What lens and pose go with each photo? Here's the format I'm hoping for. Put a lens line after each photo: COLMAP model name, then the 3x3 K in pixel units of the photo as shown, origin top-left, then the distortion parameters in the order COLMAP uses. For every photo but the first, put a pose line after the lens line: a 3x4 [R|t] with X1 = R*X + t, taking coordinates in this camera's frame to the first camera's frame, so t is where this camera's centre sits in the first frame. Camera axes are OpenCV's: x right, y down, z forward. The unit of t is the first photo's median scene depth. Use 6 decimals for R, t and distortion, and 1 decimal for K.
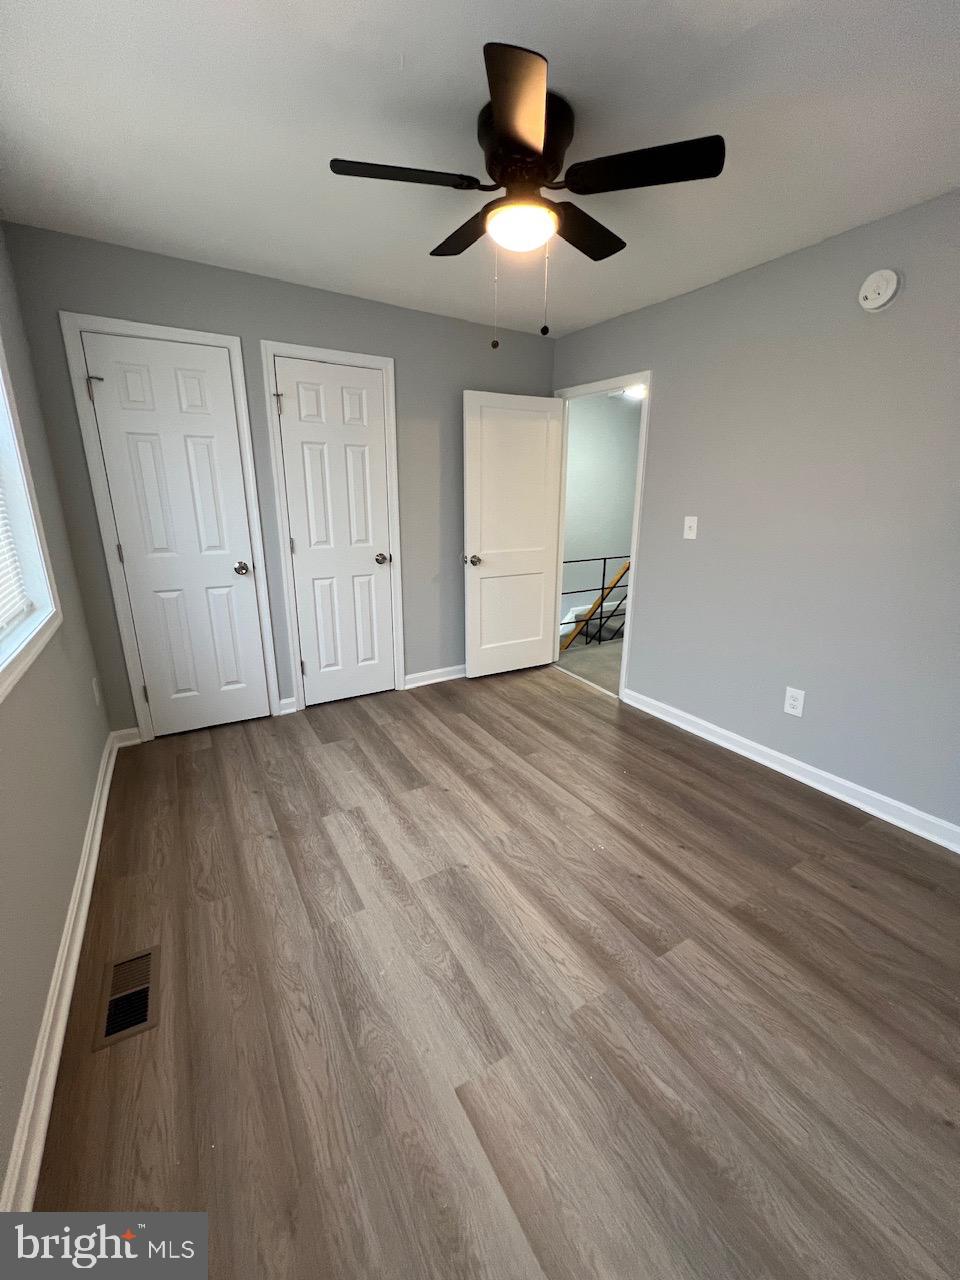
lens RADIAL K [[511.3, 0, 481.8], [0, 511.3, 637.9], [0, 0, 1]] dist [0.002211, -0.000129]
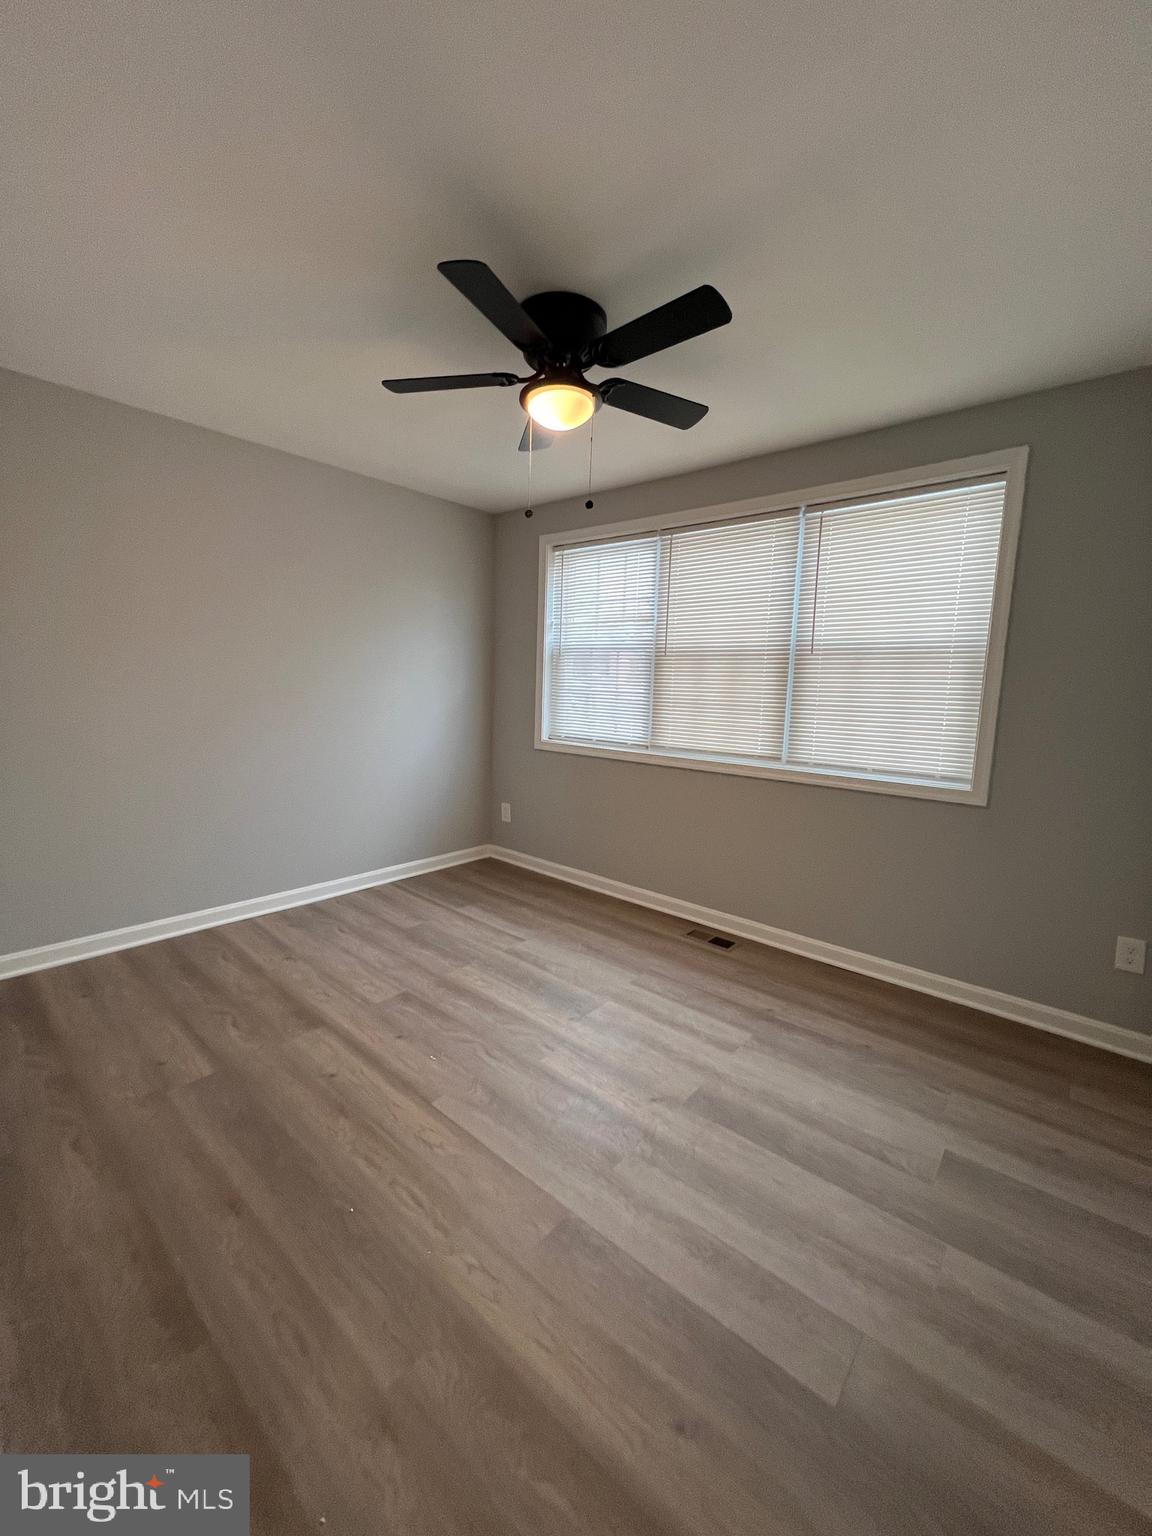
lens RADIAL K [[613.6, 0, 571.6], [0, 613.6, 765.4], [0, 0, 1]] dist [0.002211, -0.000129]
pose [[-0.950941, 0.005749, -0.309319, 0.354944], [-0.119051, 0.916035, 0.383024, -0.507603], [0.285549, 0.401058, -0.870410, 1.910130]]
